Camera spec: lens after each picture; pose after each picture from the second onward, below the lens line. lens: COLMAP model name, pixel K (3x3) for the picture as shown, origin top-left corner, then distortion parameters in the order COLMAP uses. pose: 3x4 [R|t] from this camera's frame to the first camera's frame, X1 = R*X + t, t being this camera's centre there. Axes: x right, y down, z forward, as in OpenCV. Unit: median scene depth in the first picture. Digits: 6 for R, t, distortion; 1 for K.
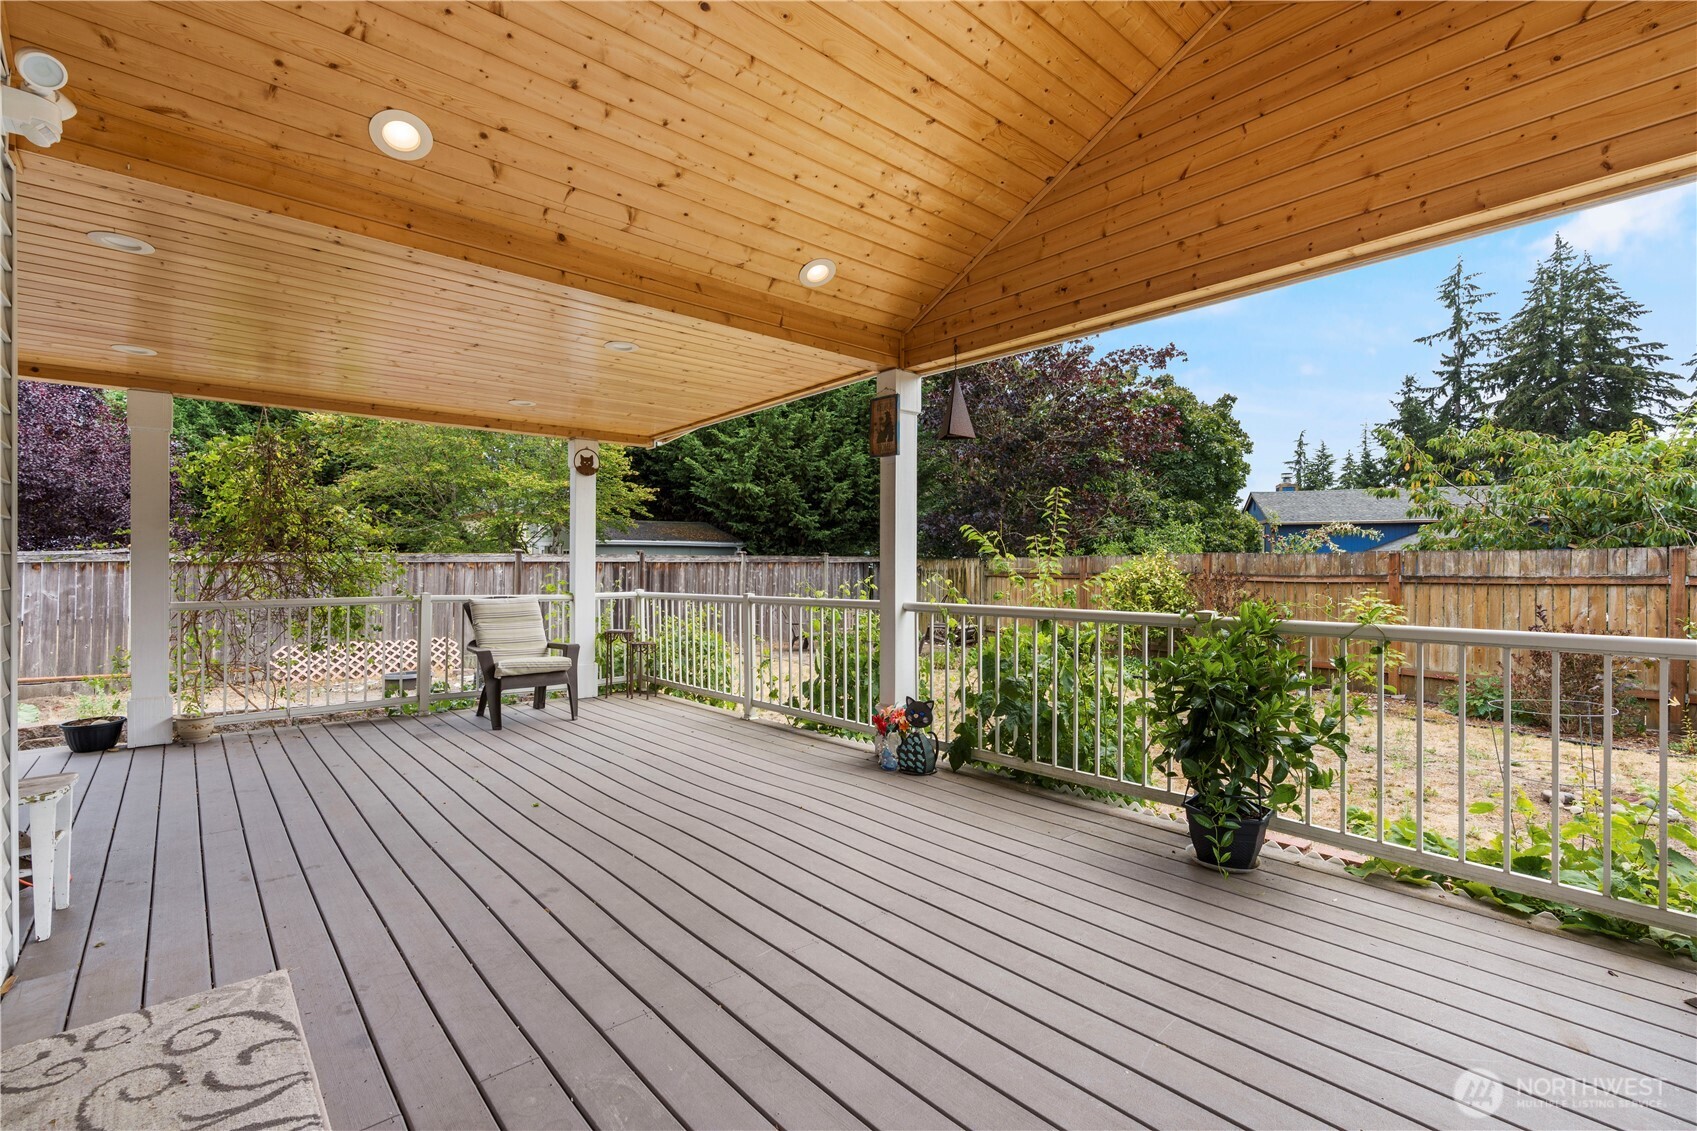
lens RADIAL K [[766.8, 0, 849.7], [0, 766.8, 568.6], [0, 0, 1]] dist [-0.004459, 0.002683]
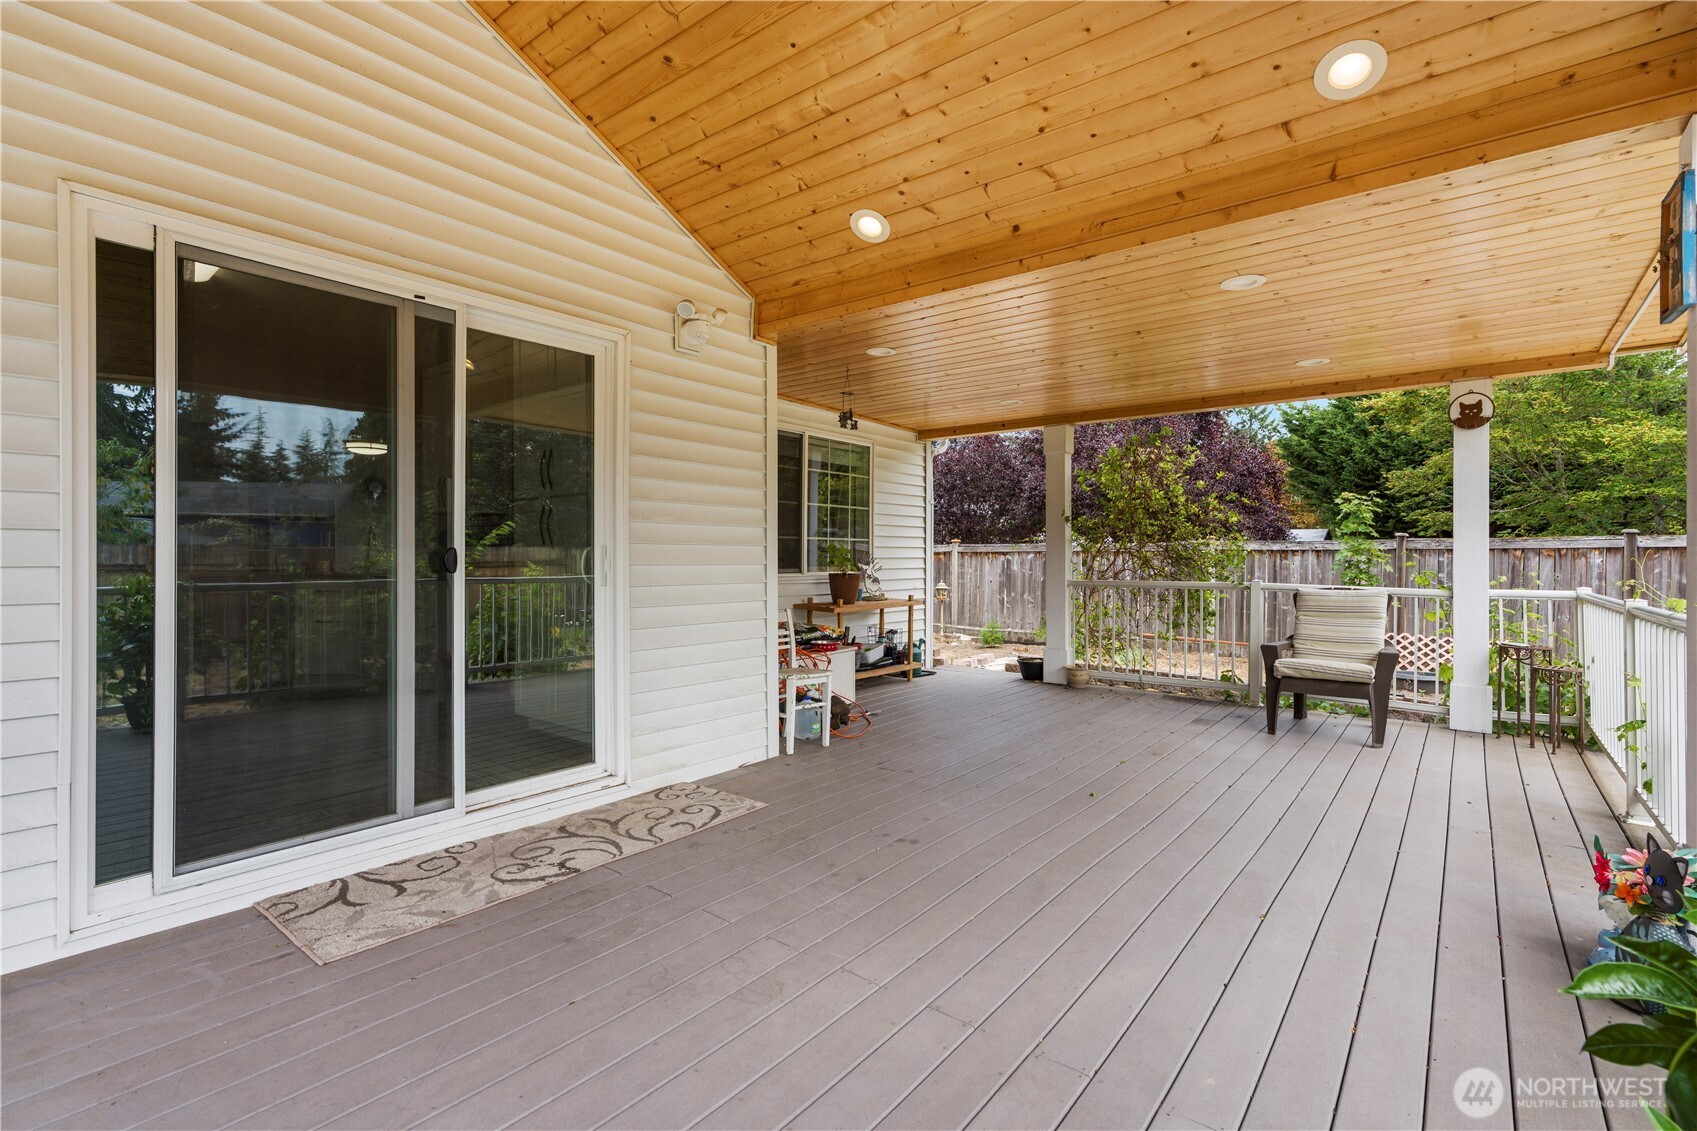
lens RADIAL K [[766.8, 0, 842.2], [0, 766.8, 557.6], [0, 0, 1]] dist [-0.004459, 0.002683]
pose [[0.176200, 0.001245, -0.984354, 0.150023], [-0.001541, 0.999998, 0.000989, 0.001246], [0.984353, 0.001342, 0.176201, 0.151567]]
